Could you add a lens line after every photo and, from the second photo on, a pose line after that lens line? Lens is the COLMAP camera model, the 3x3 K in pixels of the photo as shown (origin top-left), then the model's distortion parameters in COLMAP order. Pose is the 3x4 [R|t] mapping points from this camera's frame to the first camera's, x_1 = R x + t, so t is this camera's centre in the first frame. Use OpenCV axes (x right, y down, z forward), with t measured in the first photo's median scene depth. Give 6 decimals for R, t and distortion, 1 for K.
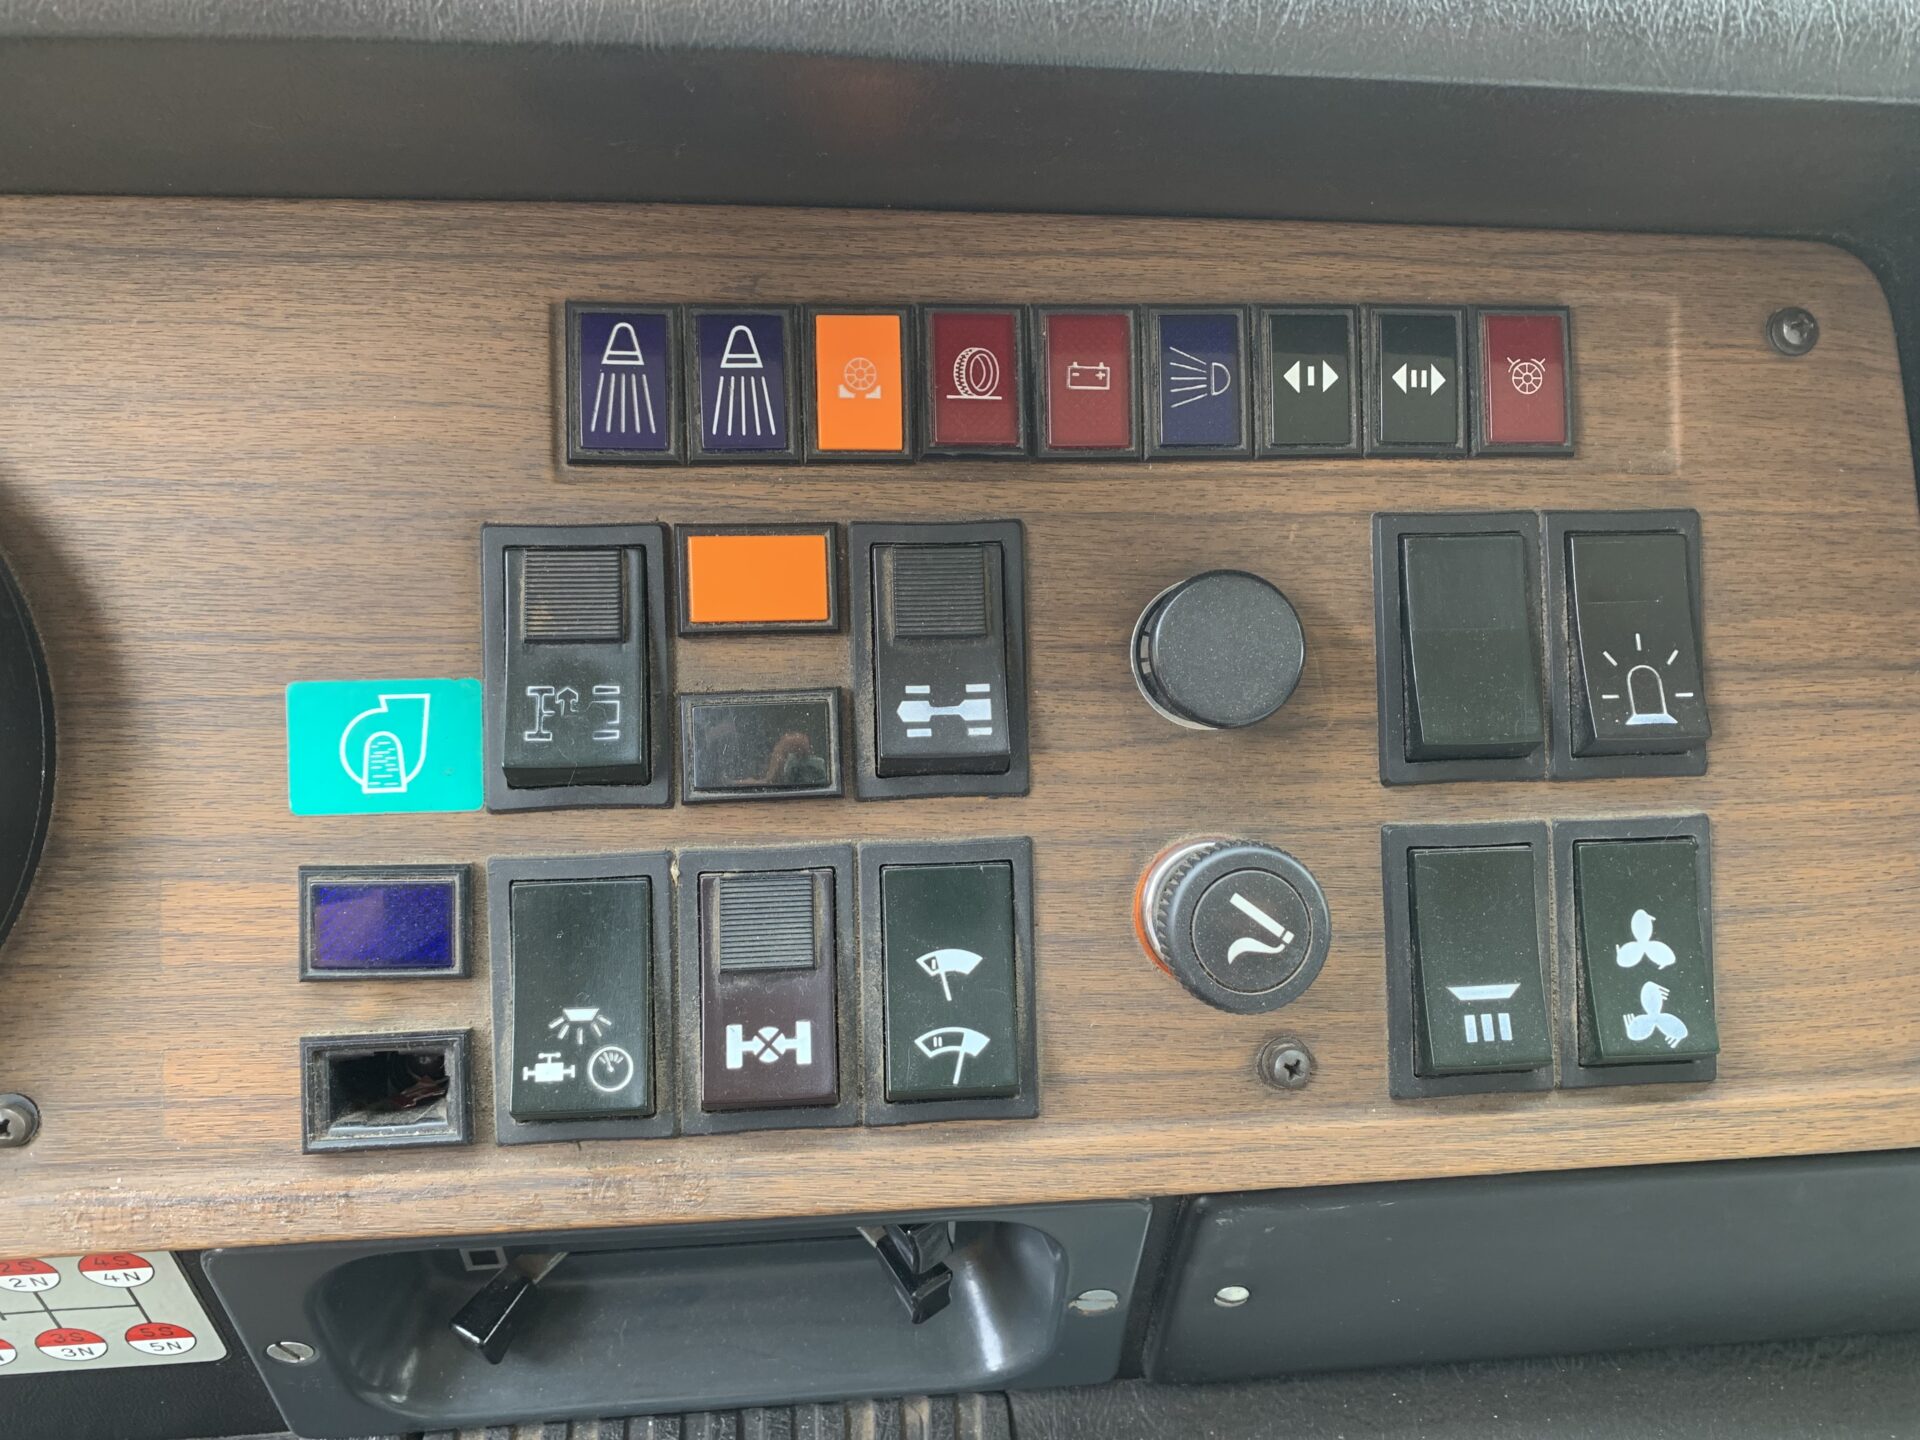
lens RADIAL K [[1468.6, 0, 960.4], [0, 1468.6, 718.2], [0, 0, 1]] dist [-0.009330, -0.001804]
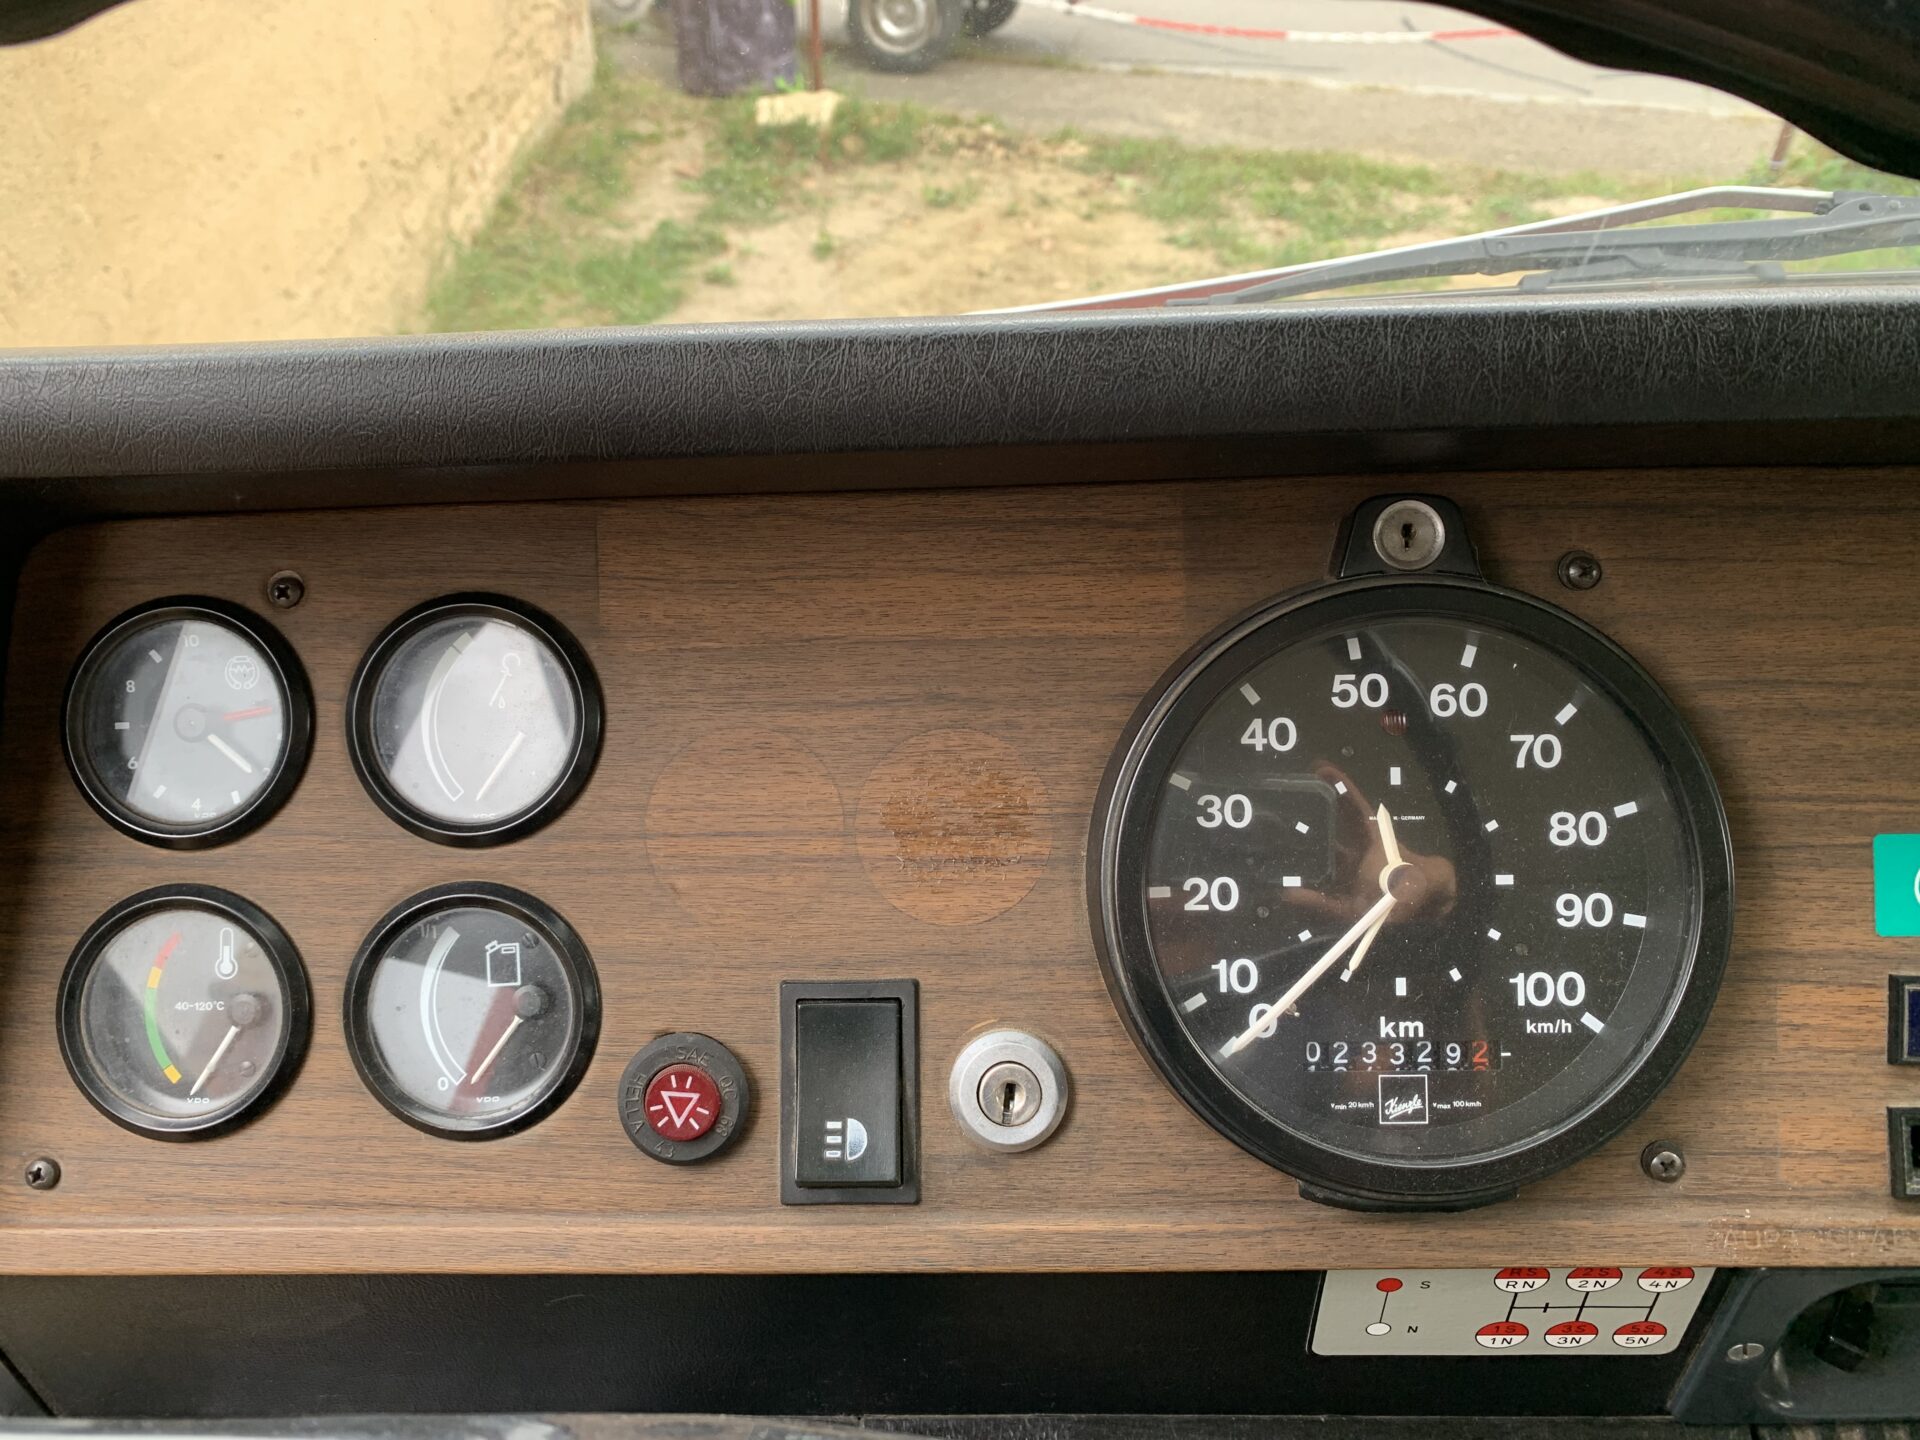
lens RADIAL K [[1468.6, 0, 959.8], [0, 1468.6, 721.9], [0, 0, 1]] dist [-0.009330, -0.001804]
pose [[0.988713, 0.011832, -0.149352, -1.077411], [-0.015857, 0.999542, -0.025787, -0.078459], [0.148978, 0.027864, 0.988448, -0.417598]]
